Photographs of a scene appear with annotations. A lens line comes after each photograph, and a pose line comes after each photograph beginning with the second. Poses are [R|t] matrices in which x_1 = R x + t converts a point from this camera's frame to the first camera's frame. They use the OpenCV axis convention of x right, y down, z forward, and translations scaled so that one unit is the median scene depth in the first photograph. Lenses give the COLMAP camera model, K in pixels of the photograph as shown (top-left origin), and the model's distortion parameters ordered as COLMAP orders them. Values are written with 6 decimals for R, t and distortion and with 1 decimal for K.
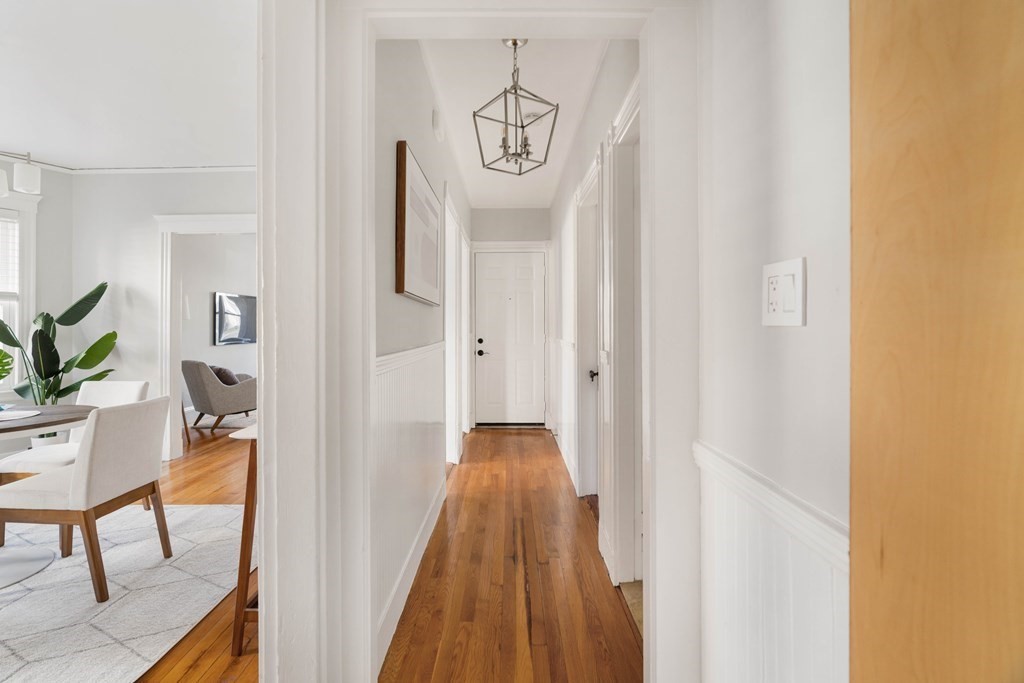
lens RADIAL K [[469.9, 0, 493.6], [0, 469.9, 332.3], [0, 0, 1]] dist [-0.009727, 0.003074]
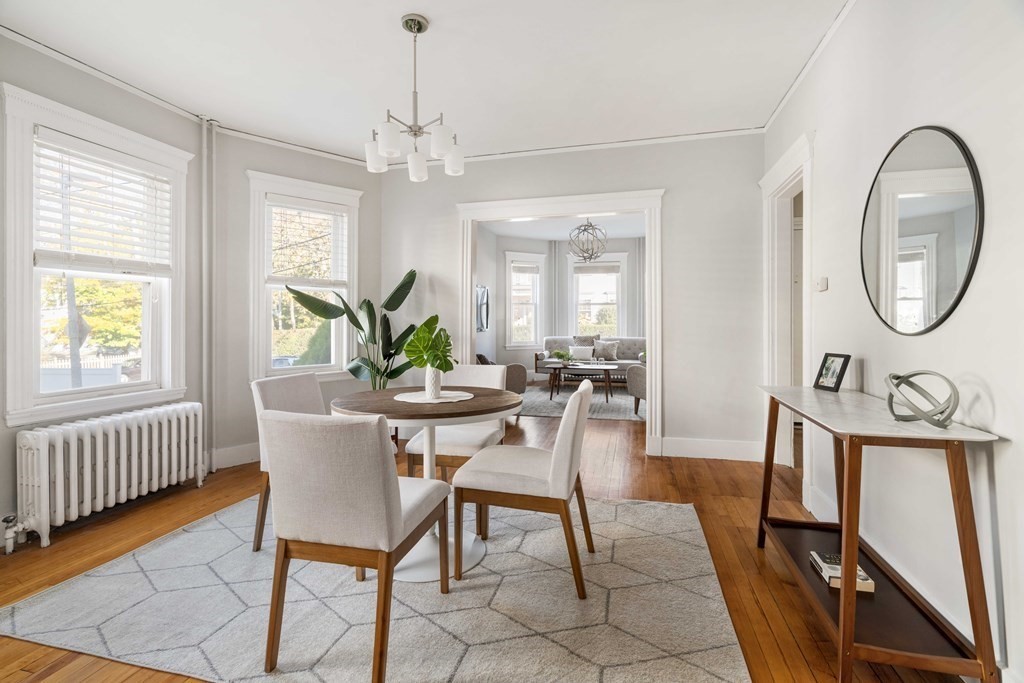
lens RADIAL K [[469.9, 0, 511.3], [0, 469.9, 326.2], [0, 0, 1]] dist [-0.009727, 0.003074]
pose [[0.972766, 0.006611, -0.231695, -0.391320], [-0.006215, 0.999978, 0.002436, 0.015087], [0.231706, -0.000930, 0.972785, 0.025129]]
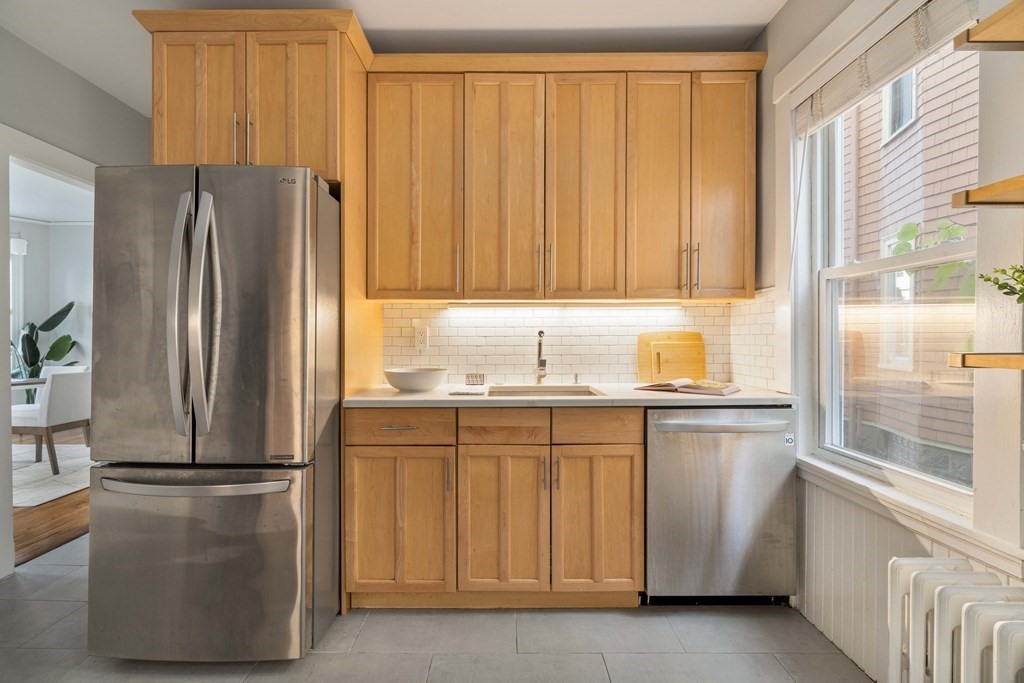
lens RADIAL K [[469.9, 0, 492.1], [0, 469.9, 339.1], [0, 0, 1]] dist [-0.009727, 0.003074]
pose [[0.999978, 0.004113, 0.005214, 0.485515], [-0.004090, 0.999982, -0.004426, 0.010505], [-0.005232, 0.004404, 0.999977, -0.477962]]
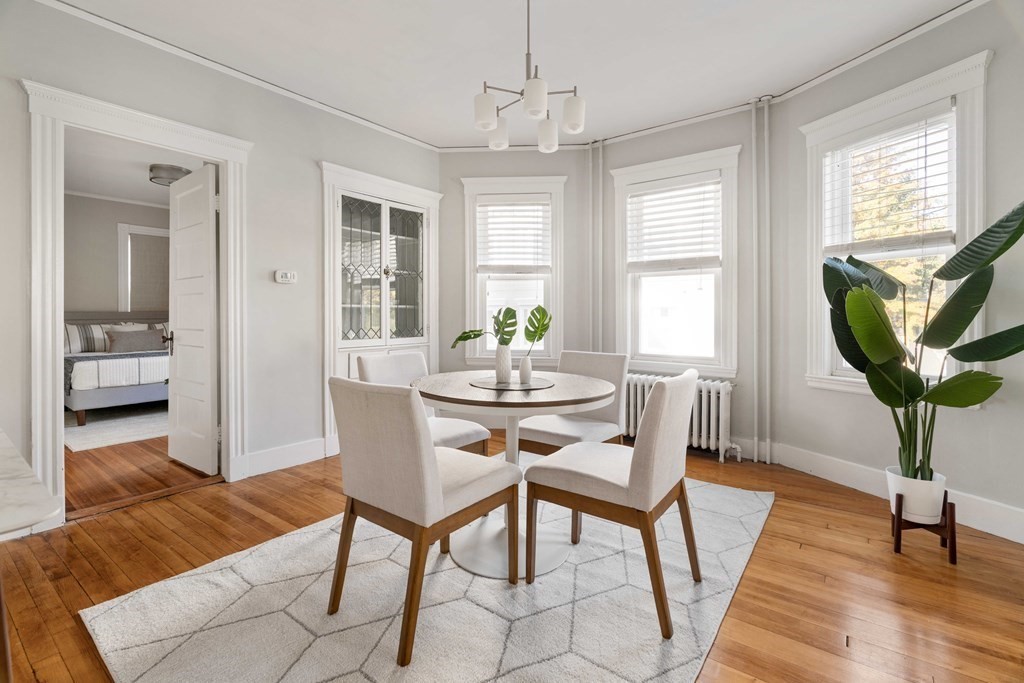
lens RADIAL K [[469.9, 0, 509.7], [0, 469.9, 315.4], [0, 0, 1]] dist [-0.009727, 0.003074]
pose [[-0.595570, 0.005299, -0.803286, -0.186231], [-0.005275, 0.999931, 0.010507, 0.022632], [0.803286, 0.010495, -0.595501, 0.892089]]
